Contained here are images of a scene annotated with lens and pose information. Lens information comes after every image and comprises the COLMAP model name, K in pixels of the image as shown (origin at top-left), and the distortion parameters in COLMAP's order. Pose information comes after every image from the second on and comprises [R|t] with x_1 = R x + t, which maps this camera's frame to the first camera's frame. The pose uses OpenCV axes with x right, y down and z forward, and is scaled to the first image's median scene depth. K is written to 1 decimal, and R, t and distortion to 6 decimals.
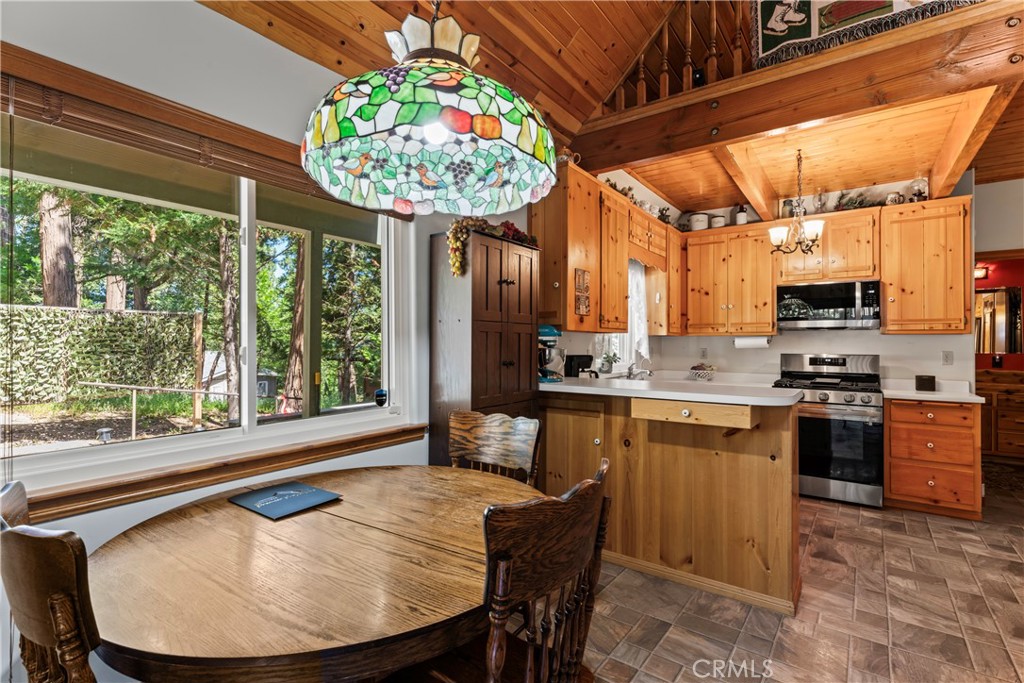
lens RADIAL K [[468.1, 0, 517.3], [0, 468.1, 335.3], [0, 0, 1]] dist [-0.008362, 0.000843]
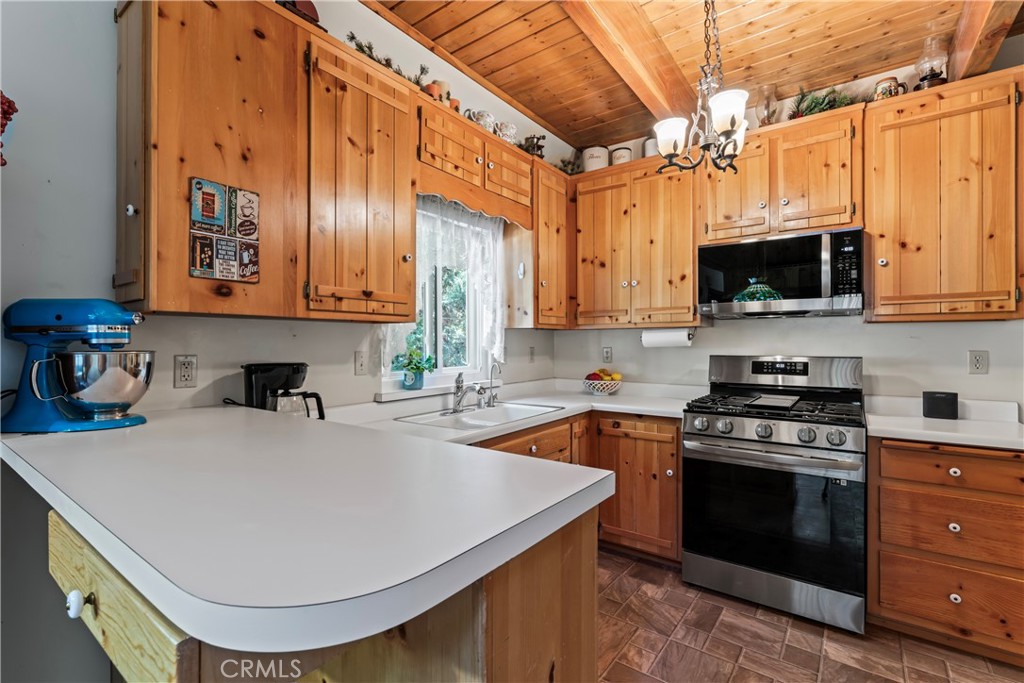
lens RADIAL K [[468.1, 0, 504.3], [0, 468.1, 340.9], [0, 0, 1]] dist [-0.008362, 0.000843]
pose [[0.999964, -0.006524, -0.005368, 0.331390], [0.006598, 0.999883, 0.013810, 0.010107], [0.005278, -0.013845, 0.999890, 0.412418]]
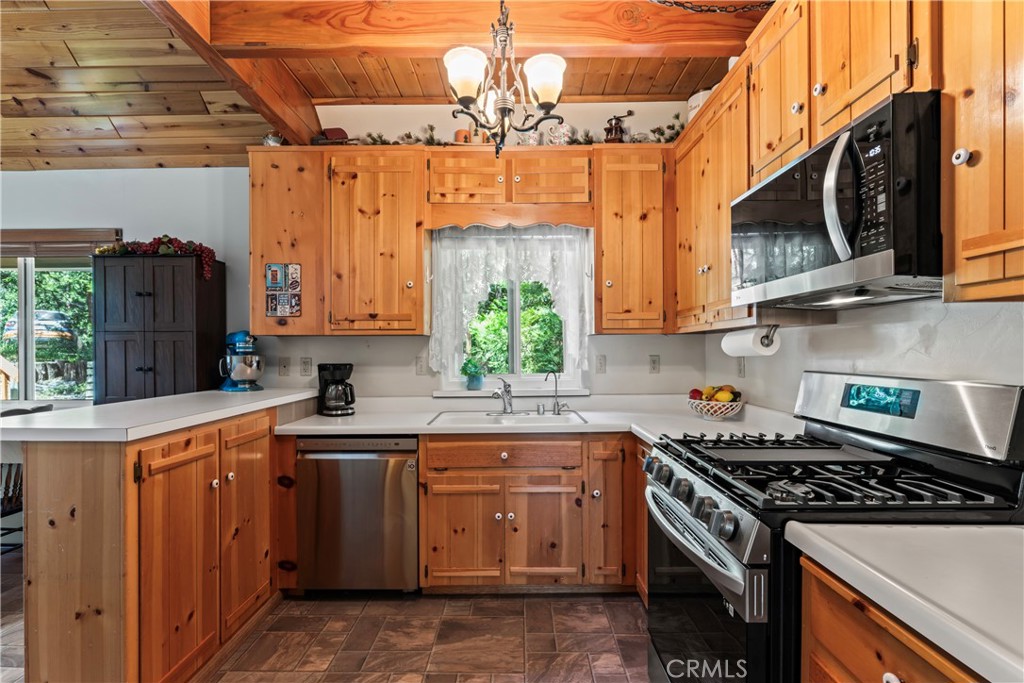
lens RADIAL K [[468.1, 0, 509.9], [0, 468.1, 351.7], [0, 0, 1]] dist [-0.008362, 0.000843]
pose [[0.580915, -0.003599, -0.813956, 0.842296], [0.020409, 0.999740, 0.010145, 0.016091], [0.813708, -0.022505, 0.580837, 0.656251]]
